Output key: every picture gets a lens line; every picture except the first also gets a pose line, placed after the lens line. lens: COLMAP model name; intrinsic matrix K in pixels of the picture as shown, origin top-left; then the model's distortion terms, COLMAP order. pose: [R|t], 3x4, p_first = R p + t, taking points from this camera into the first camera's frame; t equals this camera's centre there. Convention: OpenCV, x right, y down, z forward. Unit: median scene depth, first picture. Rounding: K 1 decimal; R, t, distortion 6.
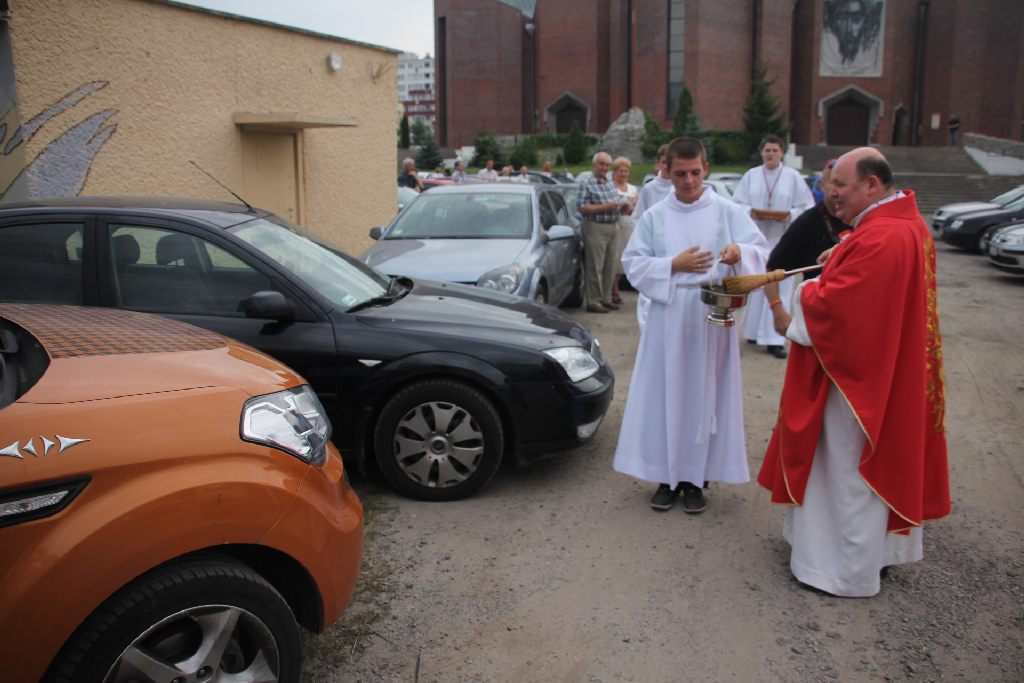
lens RADIAL K [[858.2, 0, 516.8], [0, 858.2, 338.6], [0, 0, 1]] dist [-0.177156, 0.170916]
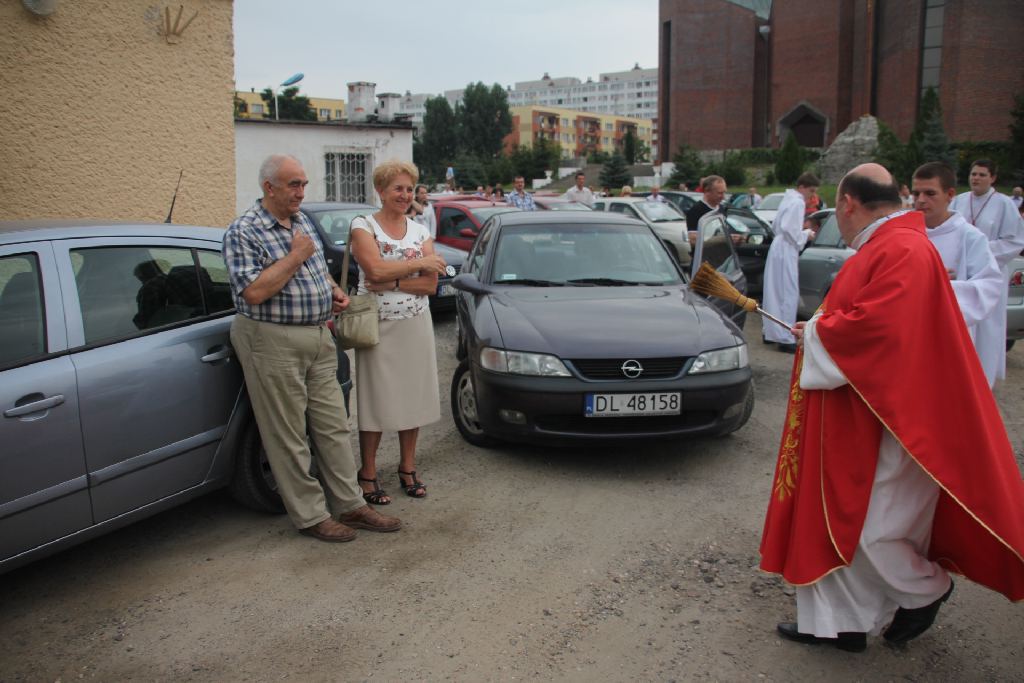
lens RADIAL K [[858.2, 0, 516.8], [0, 858.2, 338.6], [0, 0, 1]] dist [-0.177156, 0.170916]
pose [[0.953344, 0.052301, -0.297320, 0.071237], [-0.058668, 0.998199, -0.012526, -0.029306], [0.296130, 0.029385, 0.954696, 0.149085]]
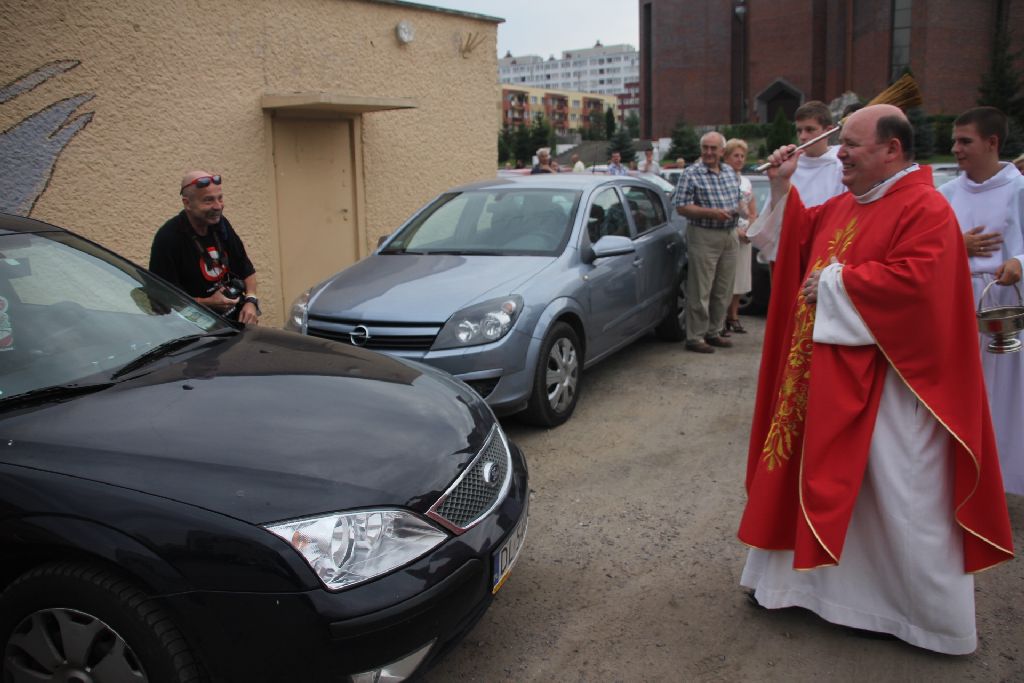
lens RADIAL K [[858.2, 0, 516.8], [0, 858.2, 338.6], [0, 0, 1]] dist [-0.177156, 0.170916]
pose [[0.967789, 0.031926, -0.249731, 0.028338], [-0.030179, 0.999486, 0.010821, -0.010027], [0.249948, -0.002936, 0.968255, 0.057400]]
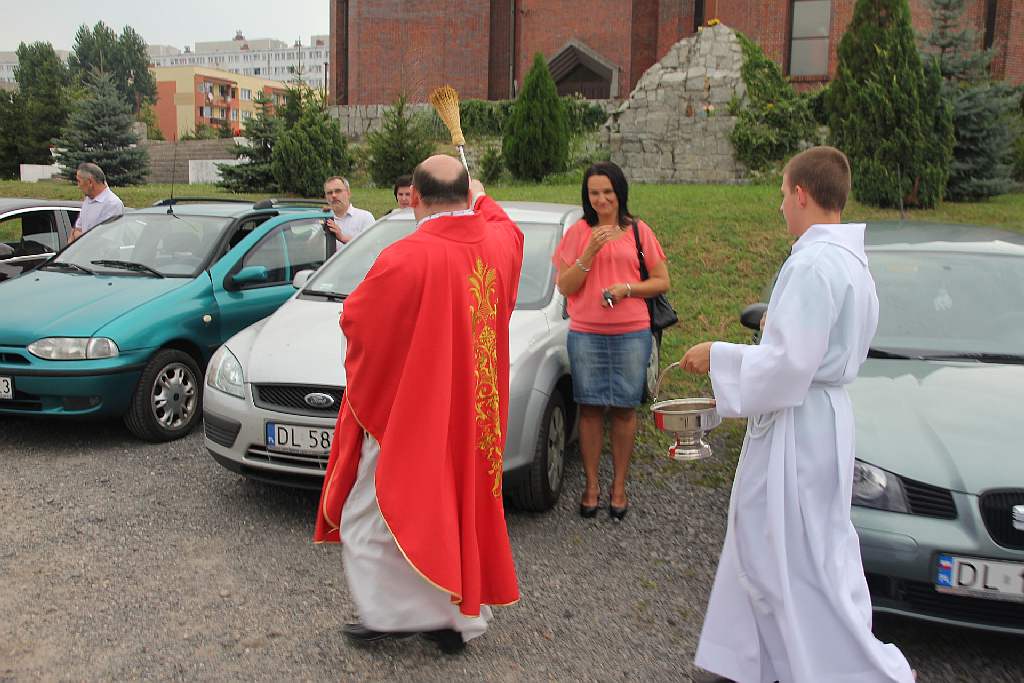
lens RADIAL K [[1029.1, 0, 536.7], [0, 1029.1, 341.3], [0, 0, 1]] dist [-0.123559, 0.282981]
pose [[0.999374, 0.030566, -0.017818, 0.083518], [-0.031518, 0.997943, -0.055830, -0.124284], [0.016074, 0.056356, 0.998281, 0.629246]]
